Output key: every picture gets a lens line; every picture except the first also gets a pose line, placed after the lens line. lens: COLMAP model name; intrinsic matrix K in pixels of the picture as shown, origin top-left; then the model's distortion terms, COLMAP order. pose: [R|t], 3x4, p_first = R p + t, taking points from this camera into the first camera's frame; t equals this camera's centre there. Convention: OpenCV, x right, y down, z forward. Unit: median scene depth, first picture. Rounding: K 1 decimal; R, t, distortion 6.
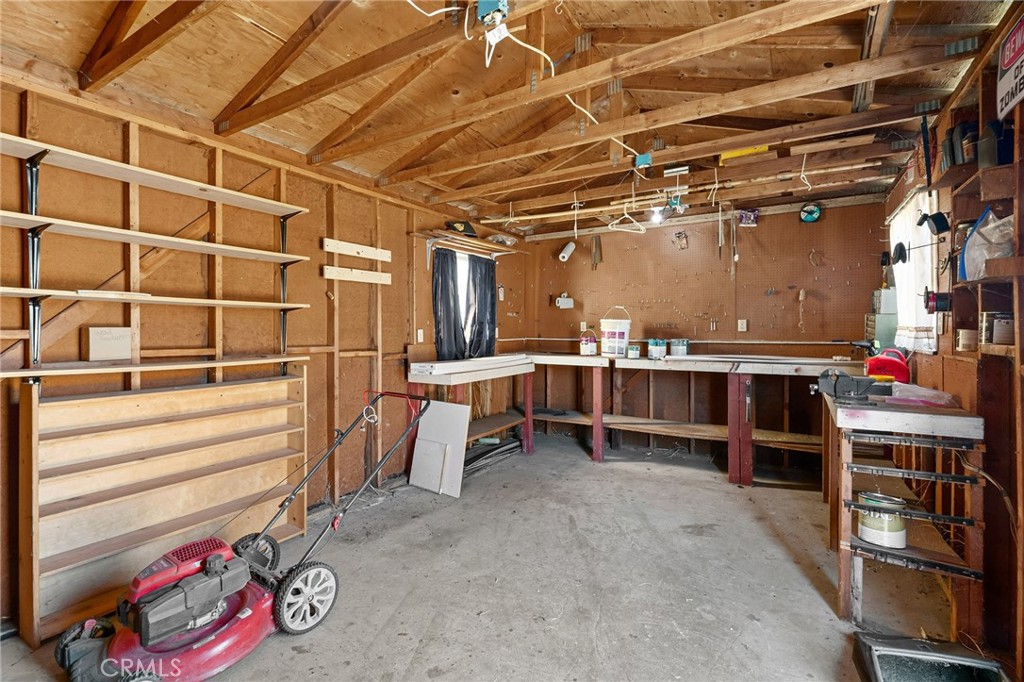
lens RADIAL K [[463.4, 0, 517.0], [0, 463.4, 334.1], [0, 0, 1]] dist [-0.008415, 0.003556]
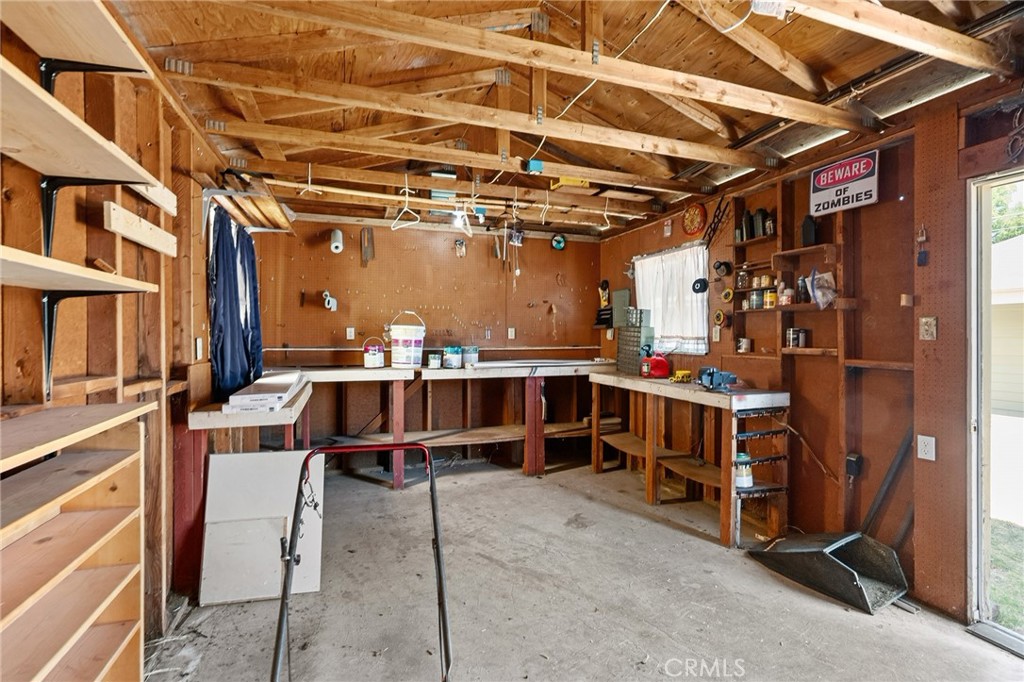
lens RADIAL K [[463.4, 0, 511.3], [0, 463.4, 339.9], [0, 0, 1]] dist [-0.008415, 0.003556]
pose [[0.641706, -0.005260, 0.766933, -0.416150], [0.004645, 0.999985, 0.002972, -0.007628], [-0.766937, 0.001656, 0.641721, 0.325986]]
